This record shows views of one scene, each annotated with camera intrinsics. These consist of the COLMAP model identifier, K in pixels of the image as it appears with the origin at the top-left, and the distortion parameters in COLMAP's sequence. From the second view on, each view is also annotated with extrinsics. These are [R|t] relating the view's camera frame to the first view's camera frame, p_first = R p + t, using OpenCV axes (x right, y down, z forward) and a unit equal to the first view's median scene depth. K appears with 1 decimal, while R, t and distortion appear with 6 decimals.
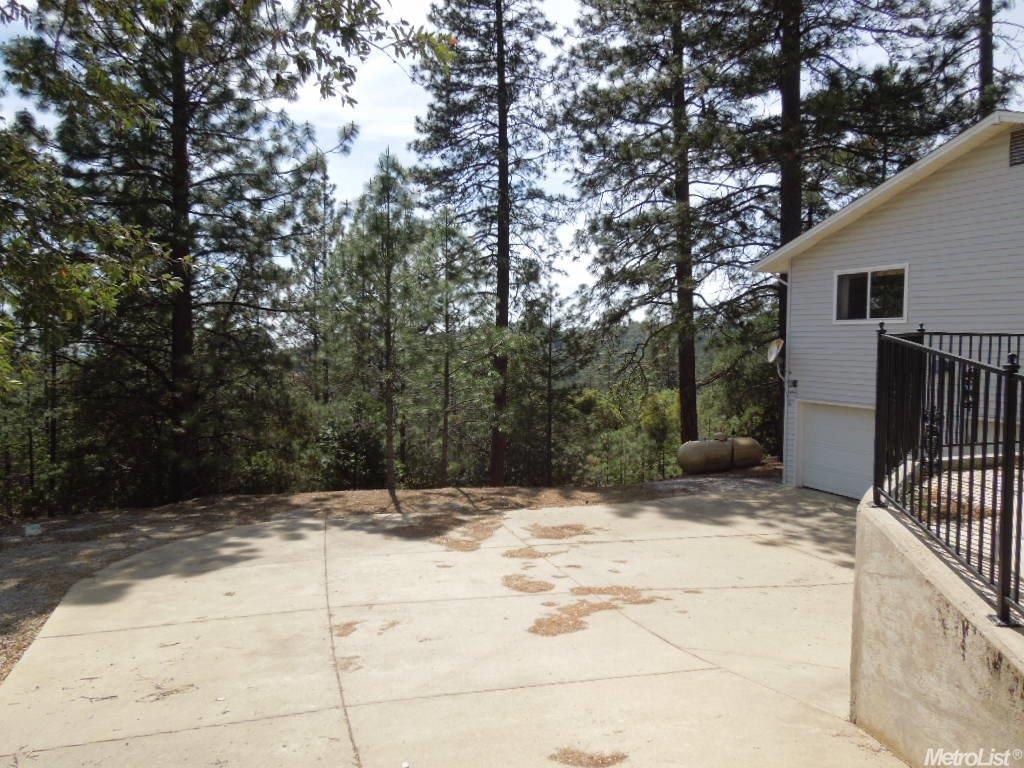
lens RADIAL K [[772.7, 0, 511.2], [0, 772.7, 385.0], [0, 0, 1]] dist [0.030486, 0.000837]
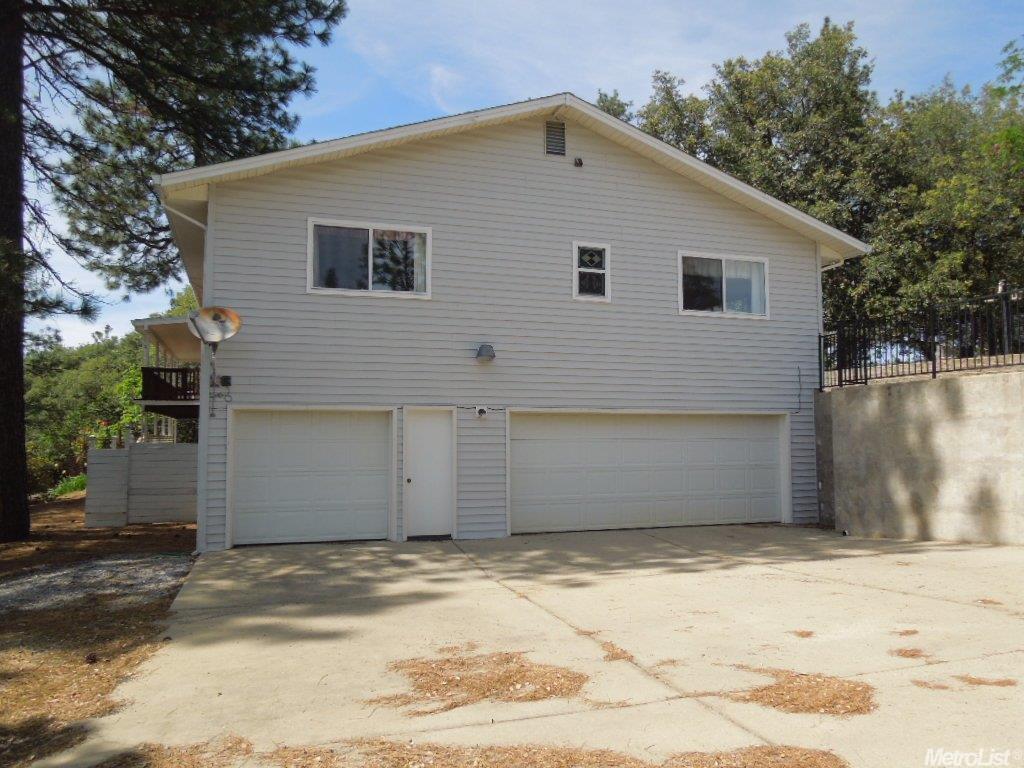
lens RADIAL K [[772.7, 0, 511.1], [0, 772.7, 382.6], [0, 0, 1]] dist [0.030486, 0.000837]
pose [[0.040974, 0.065940, 0.996982, -0.279303], [0.065198, 0.995517, -0.068523, 0.064963], [-0.997031, 0.067809, 0.036491, 0.846017]]
